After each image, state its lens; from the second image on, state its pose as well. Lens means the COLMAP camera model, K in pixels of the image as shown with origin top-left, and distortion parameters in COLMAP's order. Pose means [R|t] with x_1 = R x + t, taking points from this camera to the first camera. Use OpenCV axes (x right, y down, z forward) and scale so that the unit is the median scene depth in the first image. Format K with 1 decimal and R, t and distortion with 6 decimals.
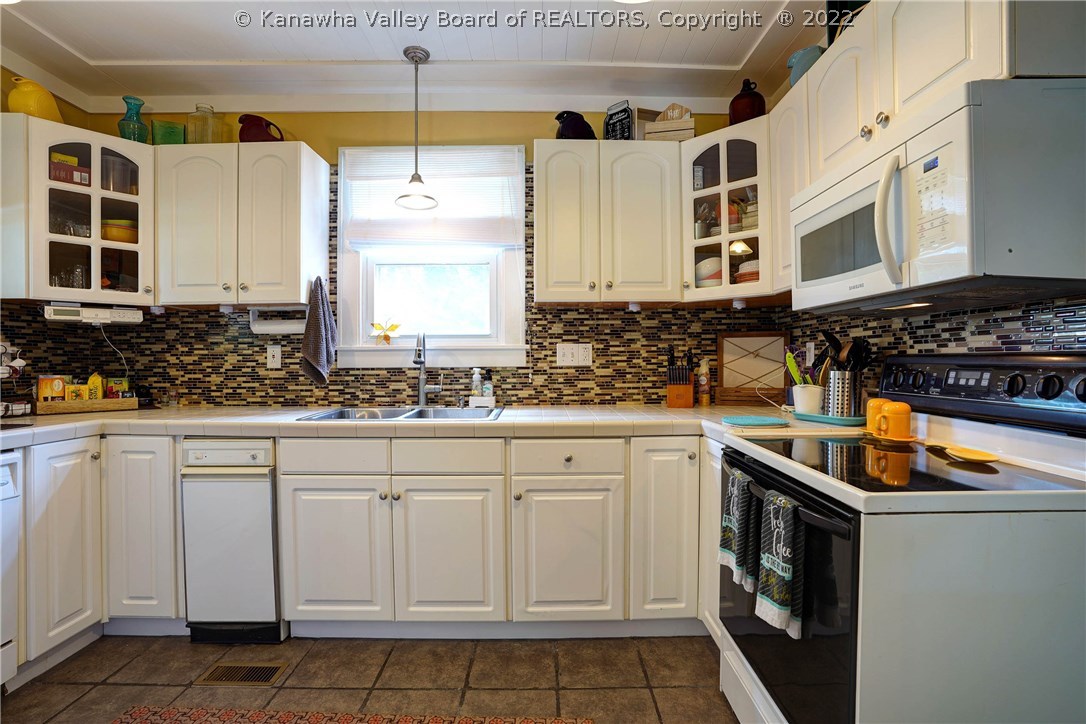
lens RADIAL K [[509.2, 0, 545.4], [0, 509.2, 360.3], [0, 0, 1]] dist [-0.026832, 0.000072]
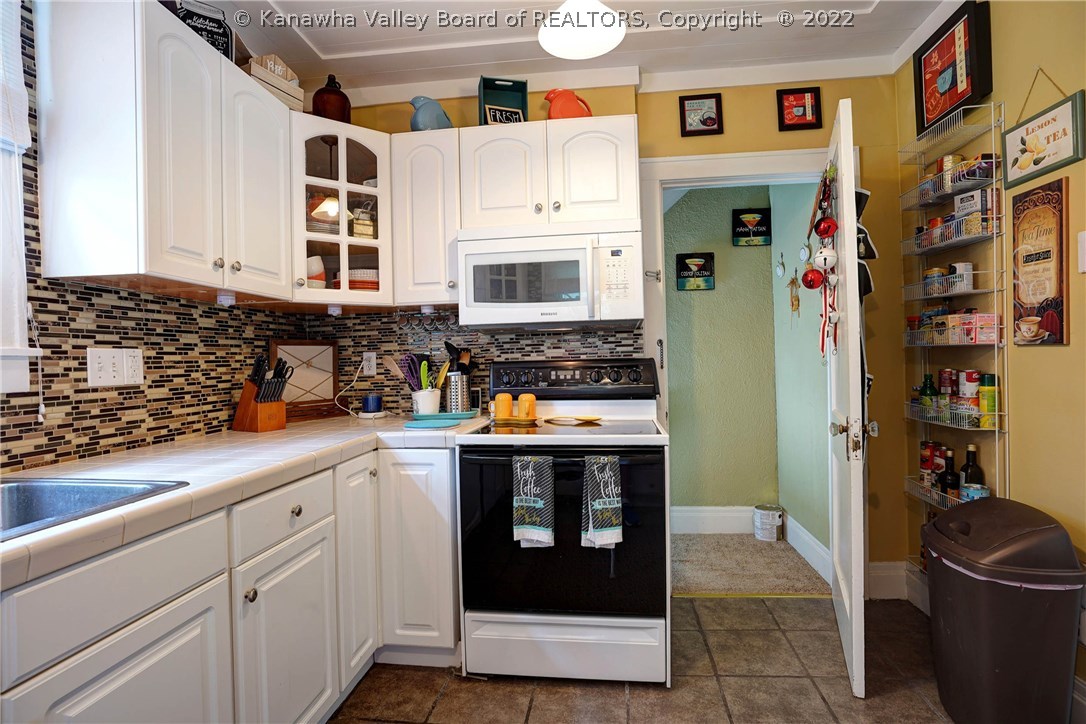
lens RADIAL K [[539.5, 0, 542.9], [0, 539.5, 361.8], [0, 0, 1]] dist [-0.017758, 0.006751]
pose [[0.146544, -0.001456, 0.989203, -0.485986], [0.026053, 0.999658, -0.002388, -0.002447], [-0.988861, 0.026122, 0.146532, 0.417562]]
